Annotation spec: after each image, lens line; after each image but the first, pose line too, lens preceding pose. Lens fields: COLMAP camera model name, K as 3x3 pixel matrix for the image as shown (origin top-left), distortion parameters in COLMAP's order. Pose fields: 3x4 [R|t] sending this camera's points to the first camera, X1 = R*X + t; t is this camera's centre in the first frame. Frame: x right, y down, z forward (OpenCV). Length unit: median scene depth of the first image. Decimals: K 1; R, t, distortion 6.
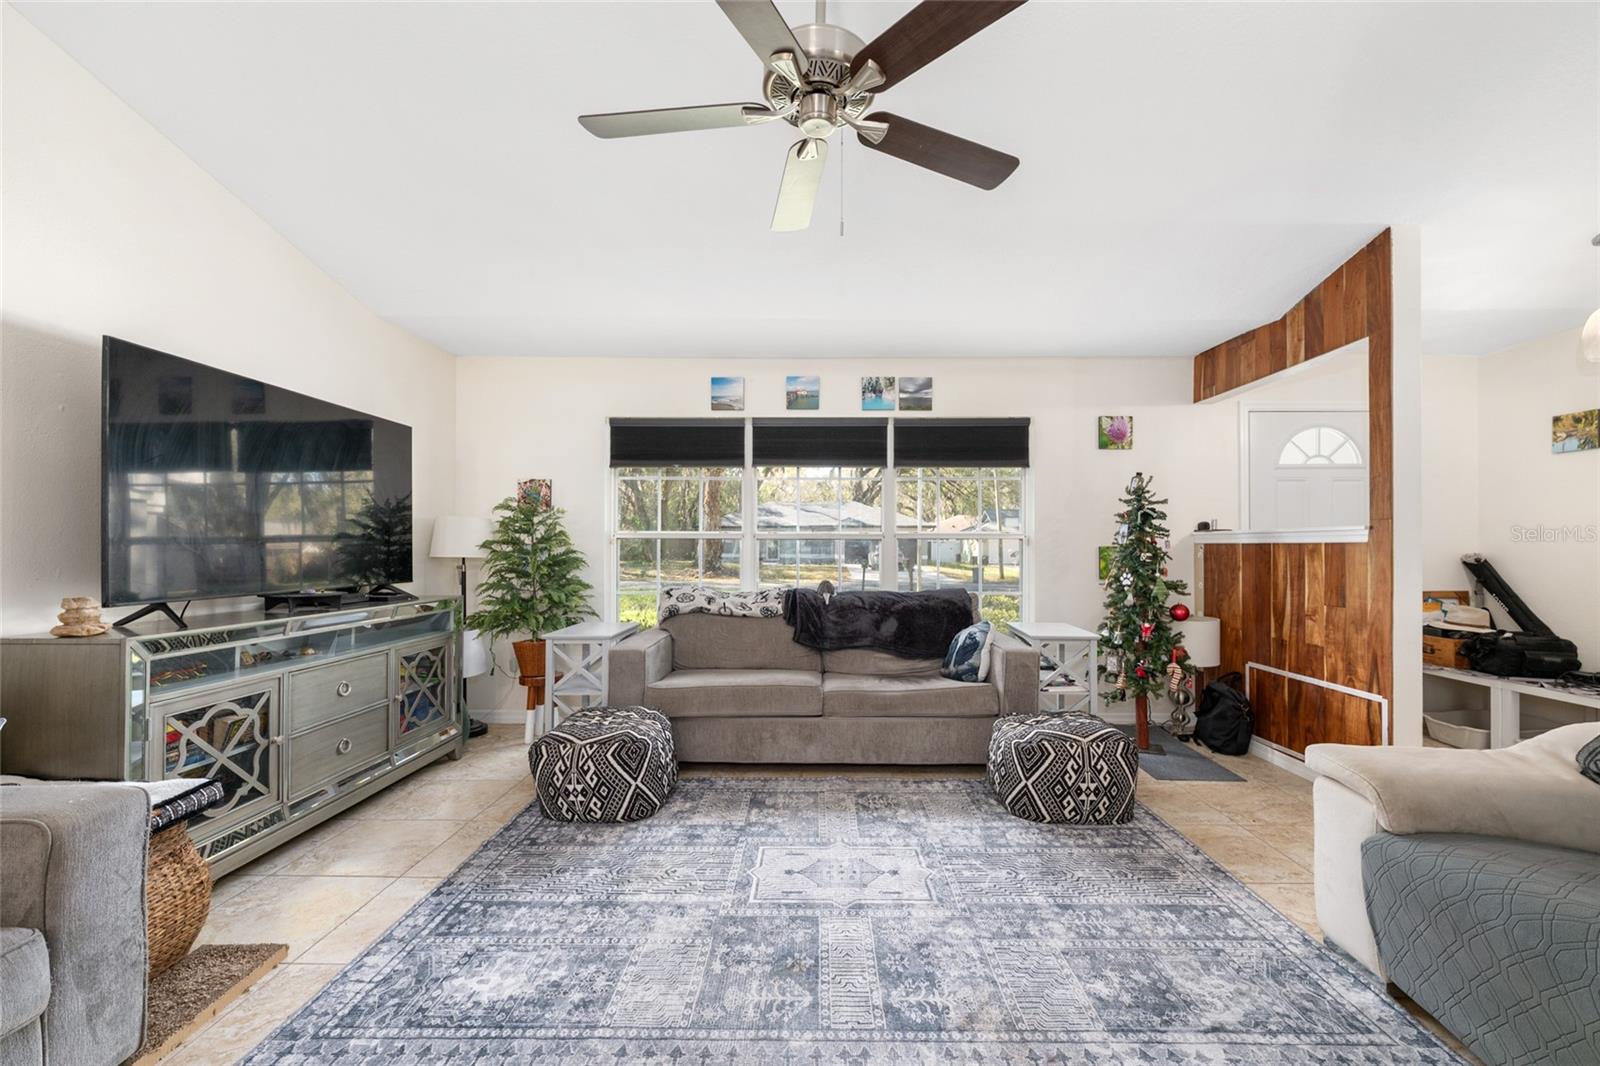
lens RADIAL K [[638.9, 0, 810.8], [0, 638.9, 544.7], [0, 0, 1]] dist [-0.000409, -0.000010]
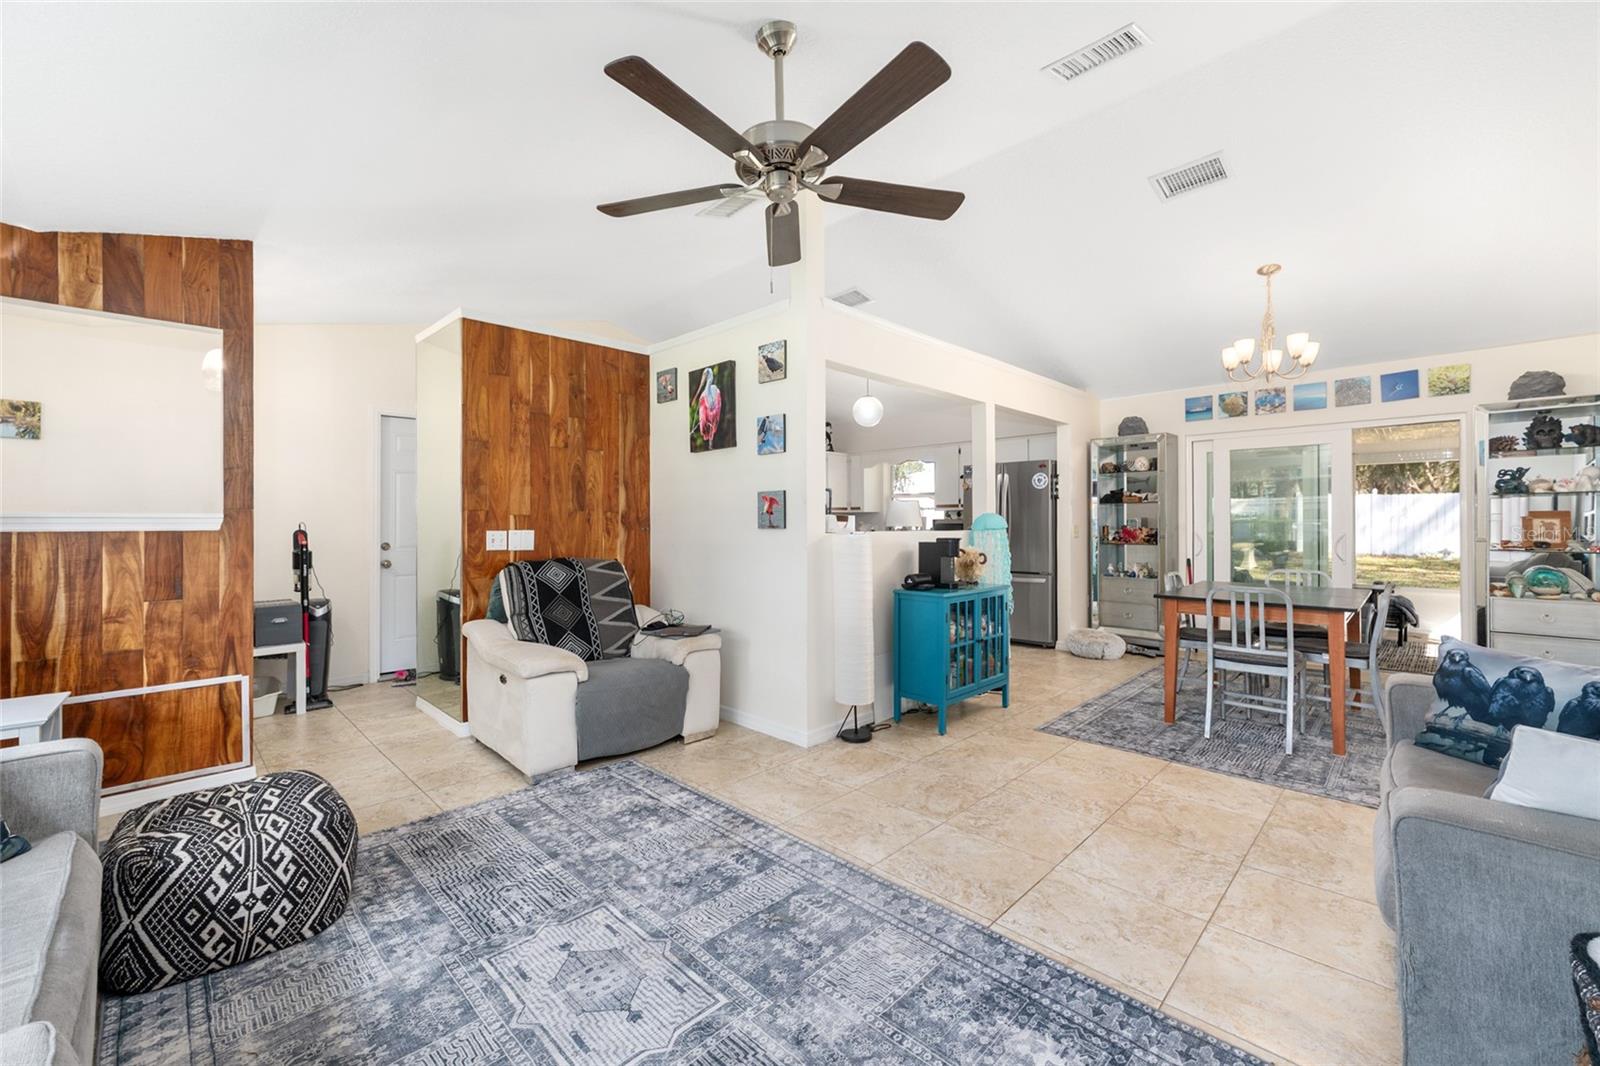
lens RADIAL K [[641.7, 0, 800.0], [0, 641.7, 533.0], [0, 0, 1]] dist [-0.000324, -0.000345]
pose [[-0.719280, -0.010901, 0.694635, -0.448991], [-0.001068, 0.999893, 0.014586, -0.014128], [-0.694720, 0.009749, -0.719214, 0.965184]]
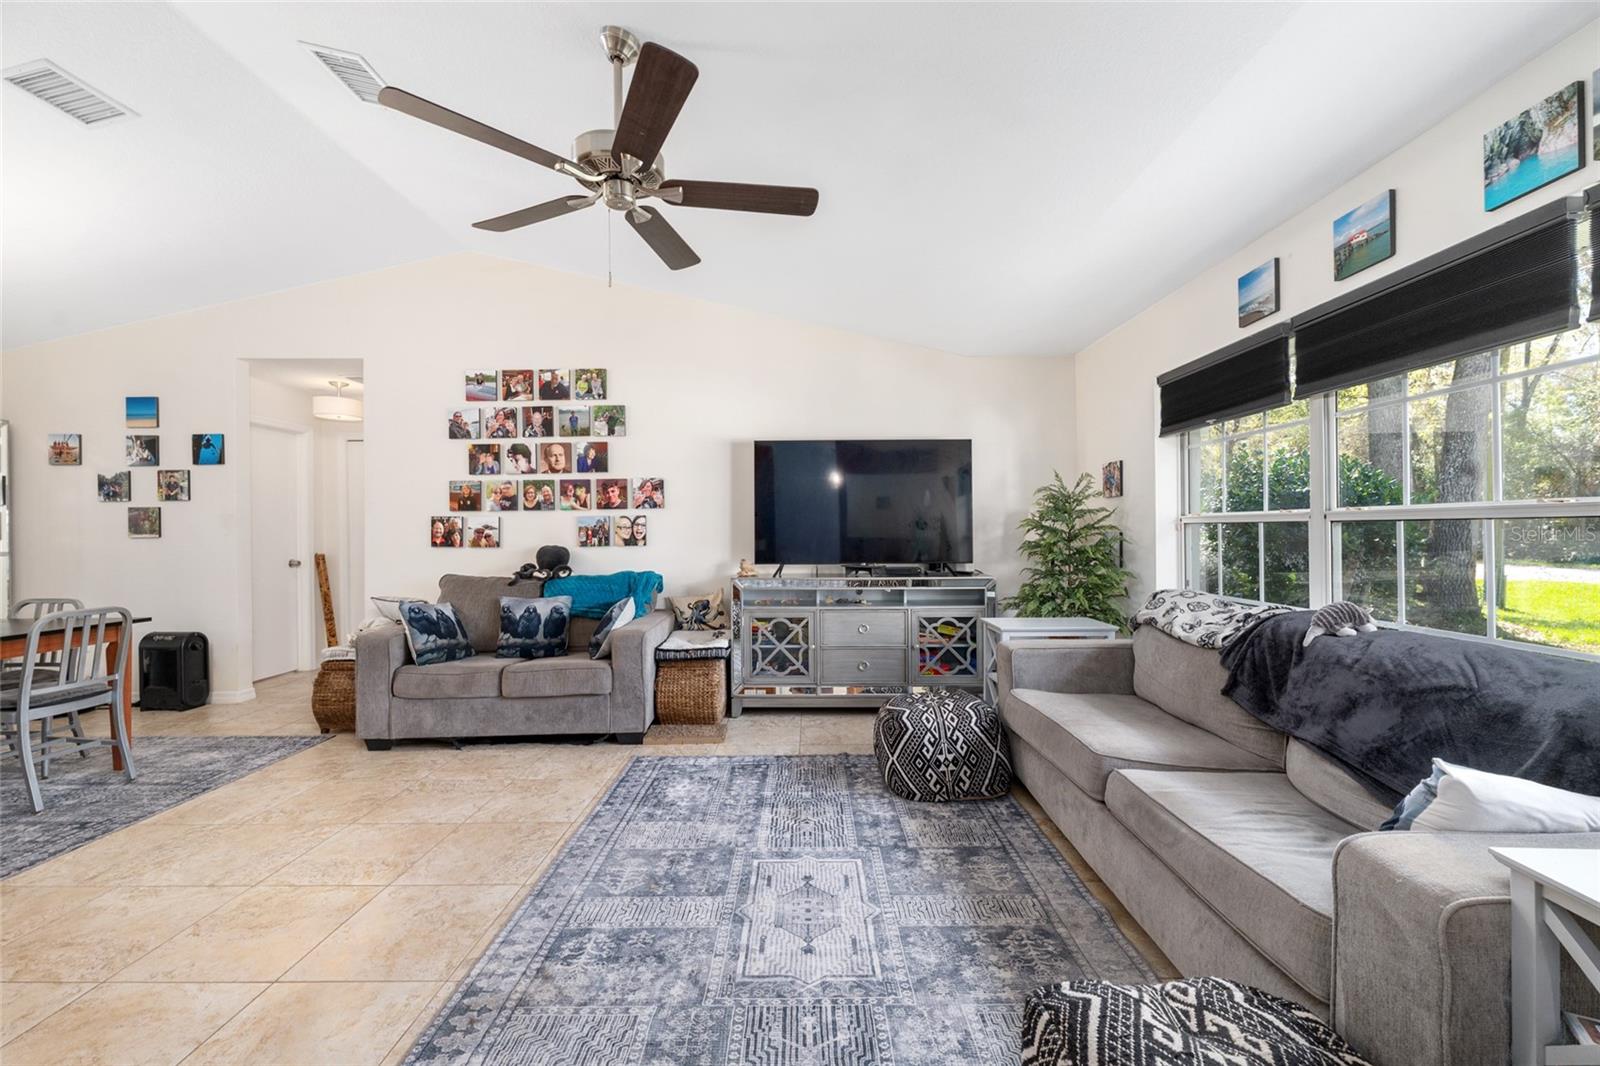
lens RADIAL K [[631.4, 0, 800.0], [0, 631.4, 533.0], [0, 0, 1]] dist [-0.000151, -0.000067]
pose [[-0.000776, 0.000608, -1.000000, 0.646216], [0.012219, 0.999925, 0.000598, -0.005671], [0.999925, -0.012218, -0.000784, 0.701679]]
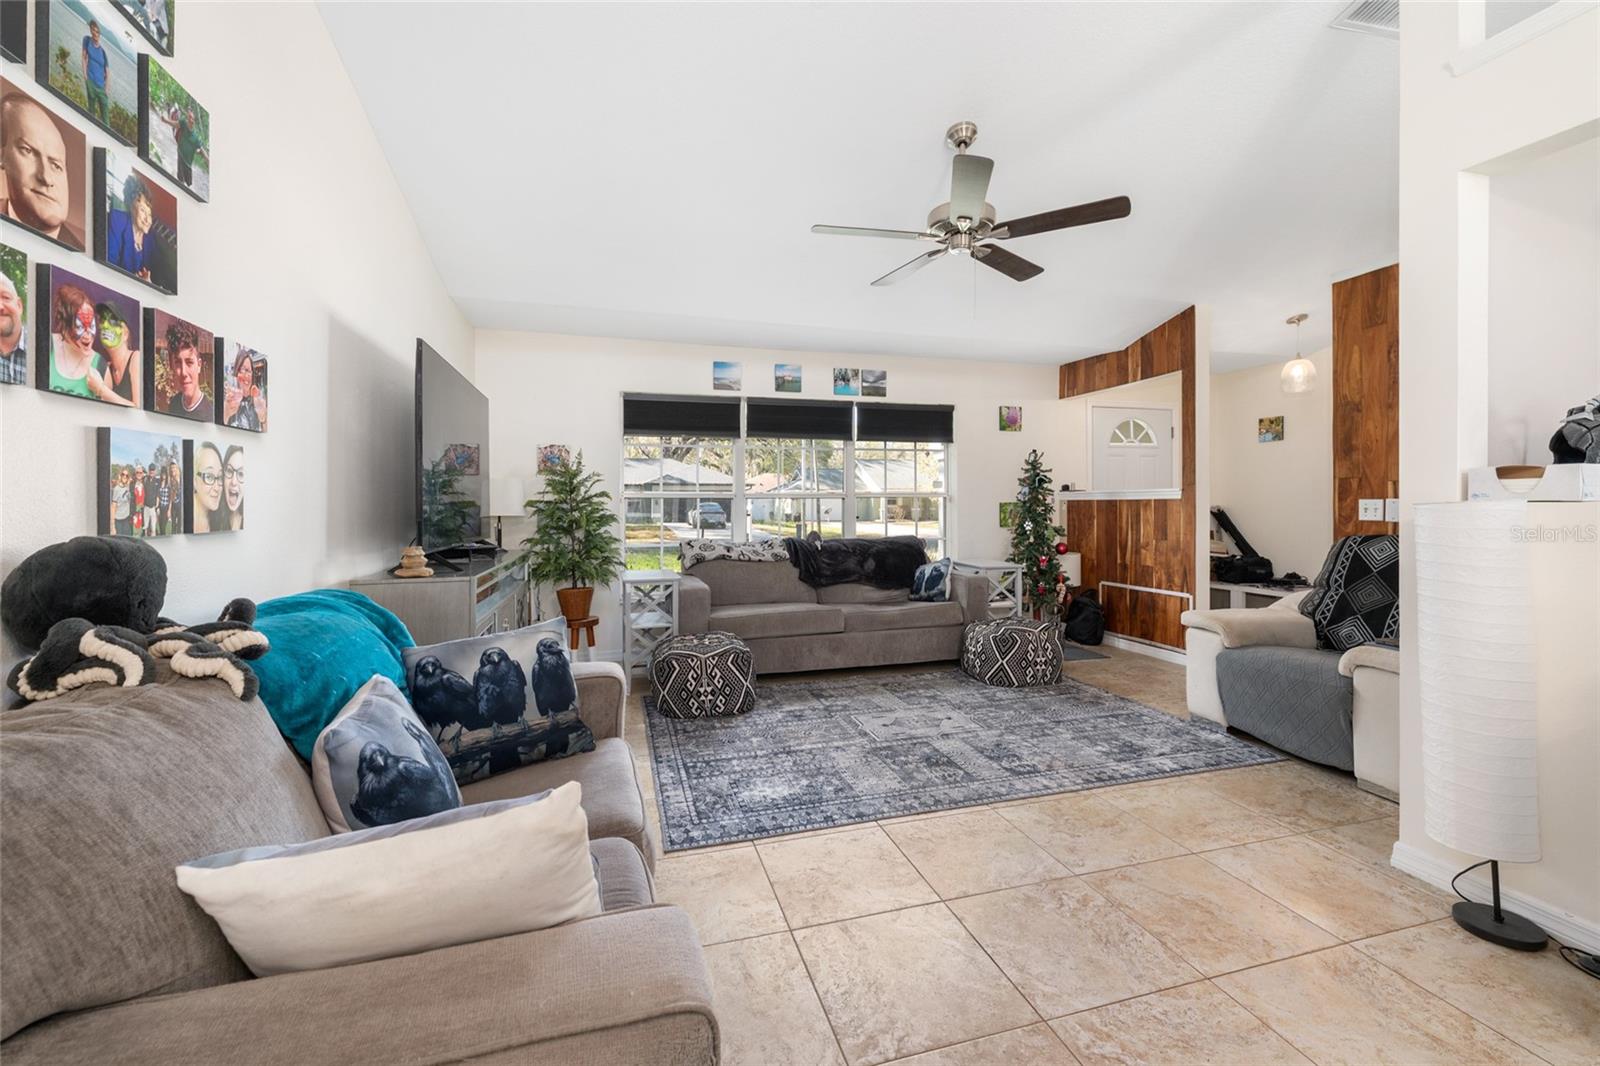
lens RADIAL K [[656.5, 0, 796.5], [0, 656.5, 507.6], [0, 0, 1]] dist [0.001590, 0.000198]
pose [[0.958737, -0.007725, 0.284190, -0.460083], [0.005747, 0.999953, 0.007794, -0.000196], [-0.284237, -0.005839, 0.958736, -0.270316]]
